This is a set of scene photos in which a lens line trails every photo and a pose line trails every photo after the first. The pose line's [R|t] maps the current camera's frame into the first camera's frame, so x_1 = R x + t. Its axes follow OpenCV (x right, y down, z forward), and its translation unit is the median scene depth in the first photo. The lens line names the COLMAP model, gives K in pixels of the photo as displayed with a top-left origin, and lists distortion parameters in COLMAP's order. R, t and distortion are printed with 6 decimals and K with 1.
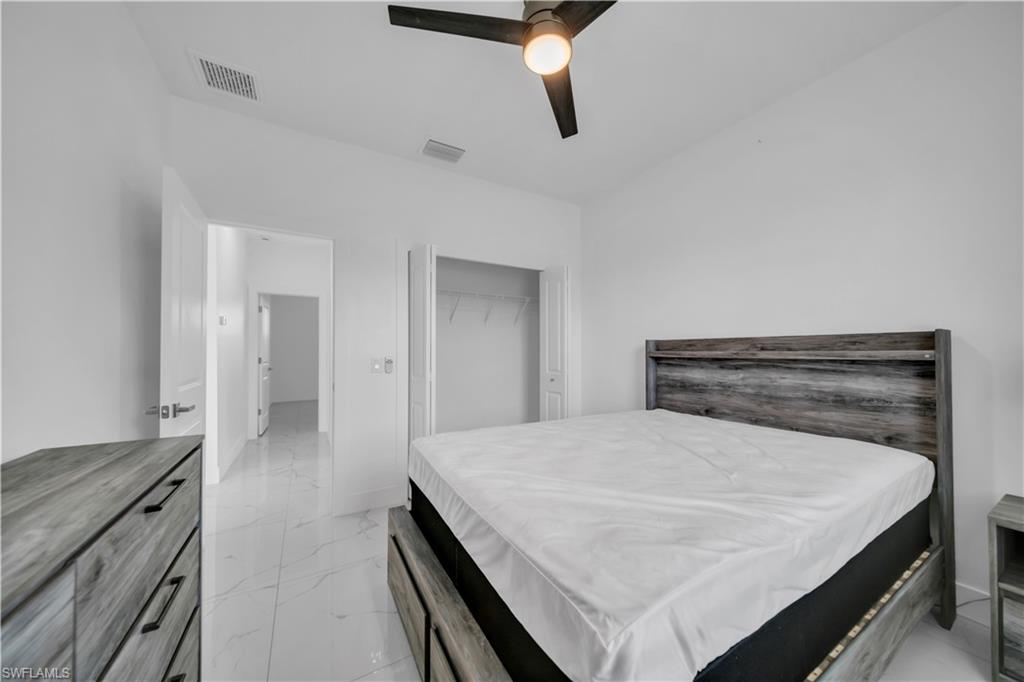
lens RADIAL K [[354.5, 0, 513.6], [0, 354.5, 345.7], [0, 0, 1]] dist [0.002145, -0.000016]
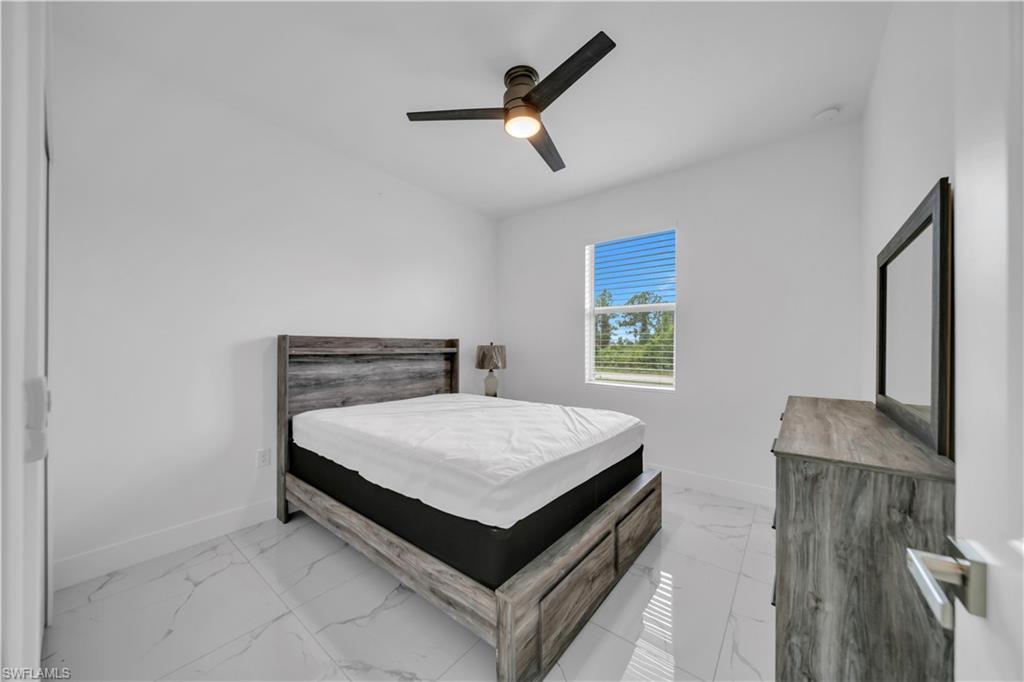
lens RADIAL K [[354.5, 0, 519.9], [0, 354.5, 345.8], [0, 0, 1]] dist [0.002145, -0.000016]
pose [[-0.371543, 0.003721, 0.928408, -0.755375], [-0.018582, 0.999762, -0.011443, 0.011572], [-0.928230, -0.021503, -0.371386, 0.990032]]
